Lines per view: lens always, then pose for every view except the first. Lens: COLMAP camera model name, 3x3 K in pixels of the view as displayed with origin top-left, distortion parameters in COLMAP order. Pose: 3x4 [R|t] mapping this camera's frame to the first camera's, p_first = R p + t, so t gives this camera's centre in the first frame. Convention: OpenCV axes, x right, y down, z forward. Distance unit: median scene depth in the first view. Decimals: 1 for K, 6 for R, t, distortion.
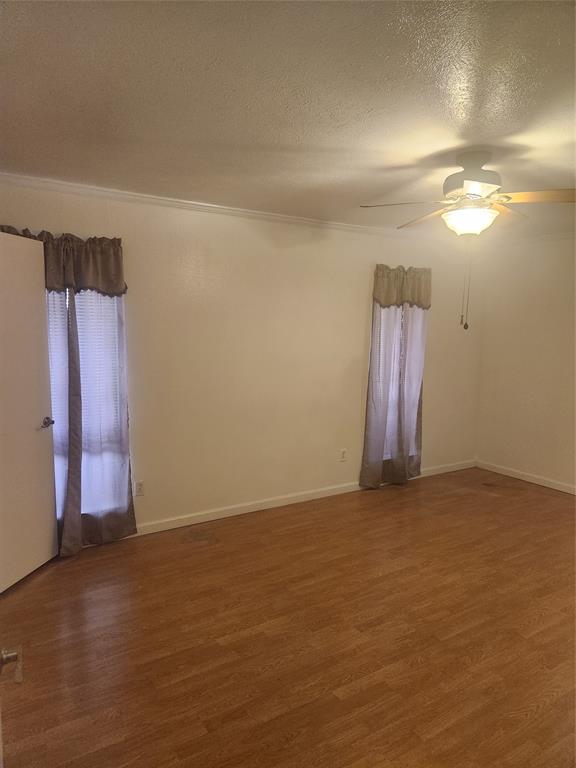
lens RADIAL K [[518.3, 0, 286.7], [0, 518.3, 385.9], [0, 0, 1]] dist [0.037529, -0.004115]
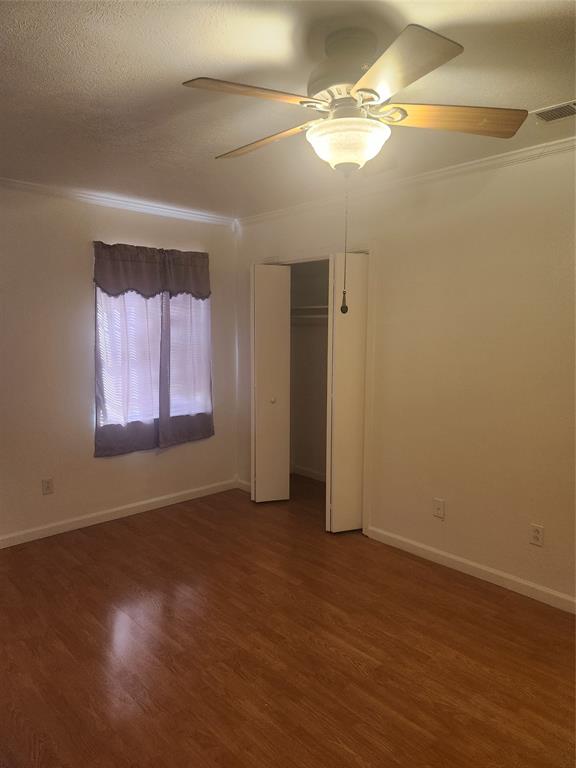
lens RADIAL K [[519.2, 0, 286.8], [0, 519.2, 367.8], [0, 0, 1]] dist [0.001583, 0.000168]
pose [[-0.185278, -0.093721, 0.978207, -0.274181], [0.112894, 0.986821, 0.115929, -0.109249], [-0.976180, 0.131913, -0.172255, 1.065136]]
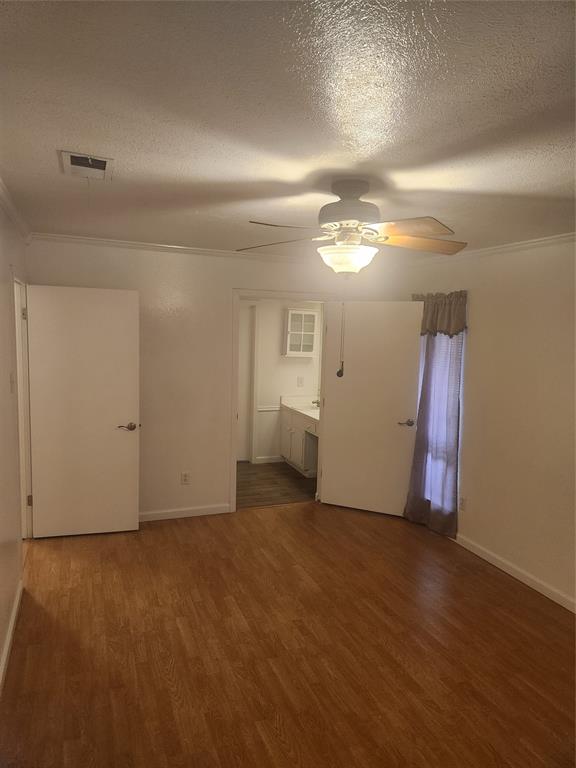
lens RADIAL K [[518.3, 0, 286.7], [0, 518.3, 385.9], [0, 0, 1]] dist [0.037529, -0.004115]
pose [[-0.185558, 0.089352, -0.978562, 1.080278], [-0.156268, 0.980500, 0.119161, -0.160687], [0.970128, 0.175029, -0.167977, 0.945428]]
